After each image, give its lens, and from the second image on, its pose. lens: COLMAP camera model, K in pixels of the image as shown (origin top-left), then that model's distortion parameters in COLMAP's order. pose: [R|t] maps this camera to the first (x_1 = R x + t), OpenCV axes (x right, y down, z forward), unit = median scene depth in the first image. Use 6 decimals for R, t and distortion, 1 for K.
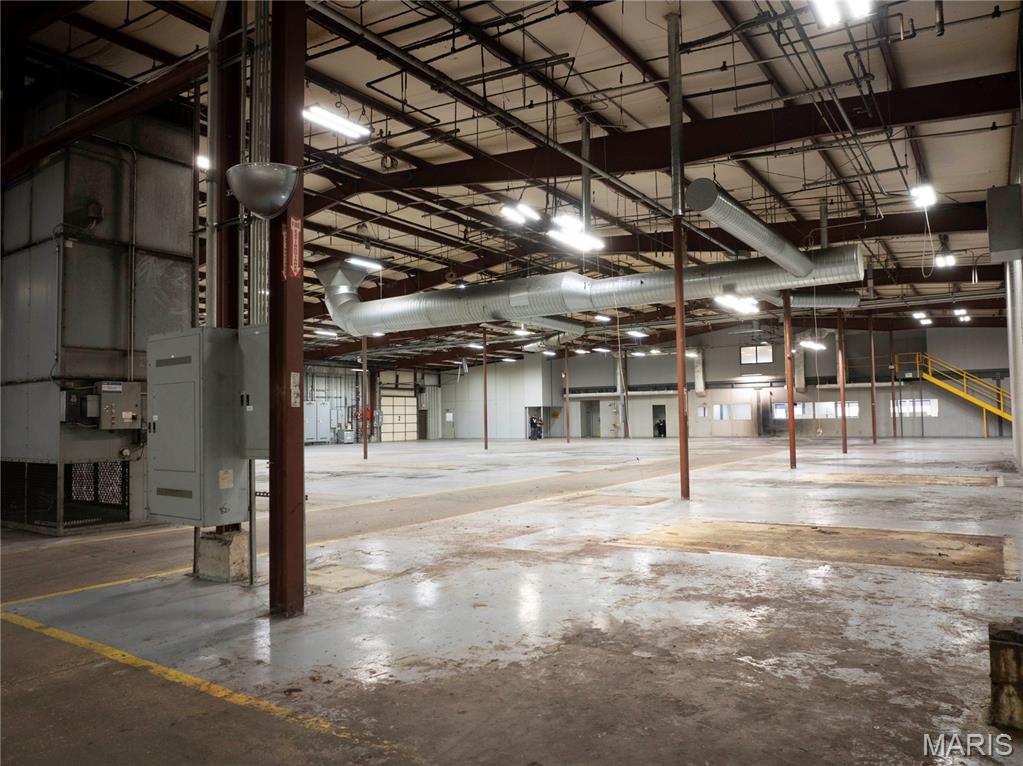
lens RADIAL K [[720.0, 0, 511.5], [0, 720.0, 383.0], [0, 0, 1]] dist [-0.039562, 0.003970]
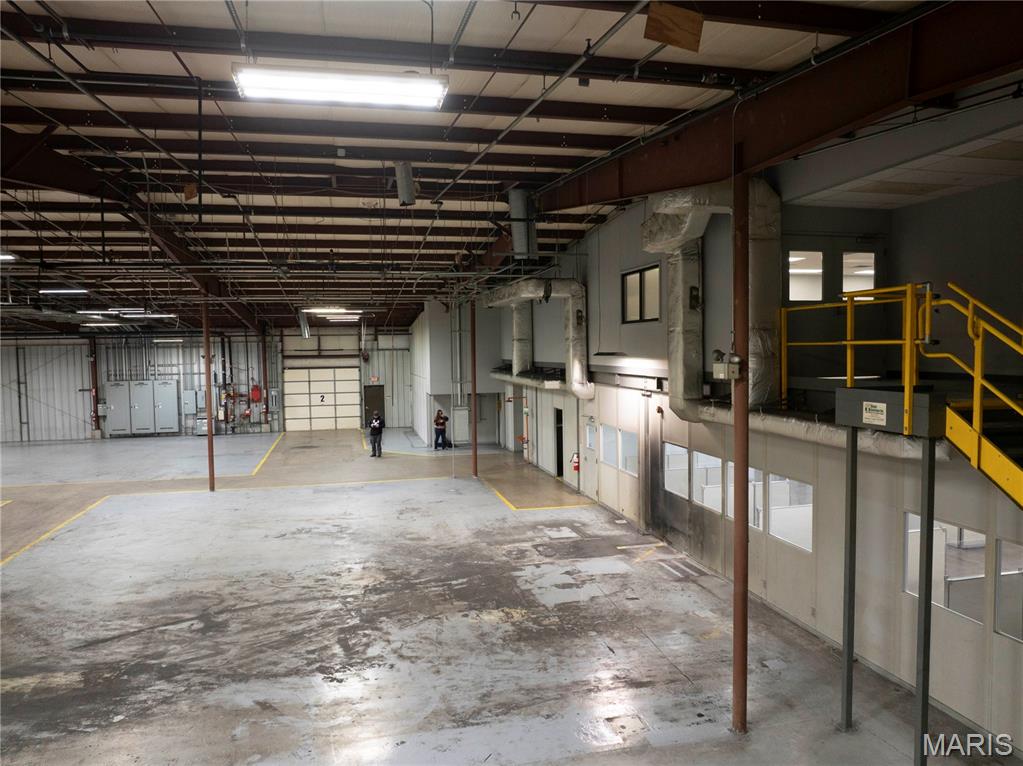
lens RADIAL K [[719.0, 0, 511.5], [0, 719.0, 383.0], [0, 0, 1]] dist [-0.046745, 0.008342]
pose [[0.732732, 0.042372, -0.679196, 0.461998], [0.032488, 0.994744, 0.097106, -0.028982], [0.679741, -0.093219, 0.727504, 0.611315]]
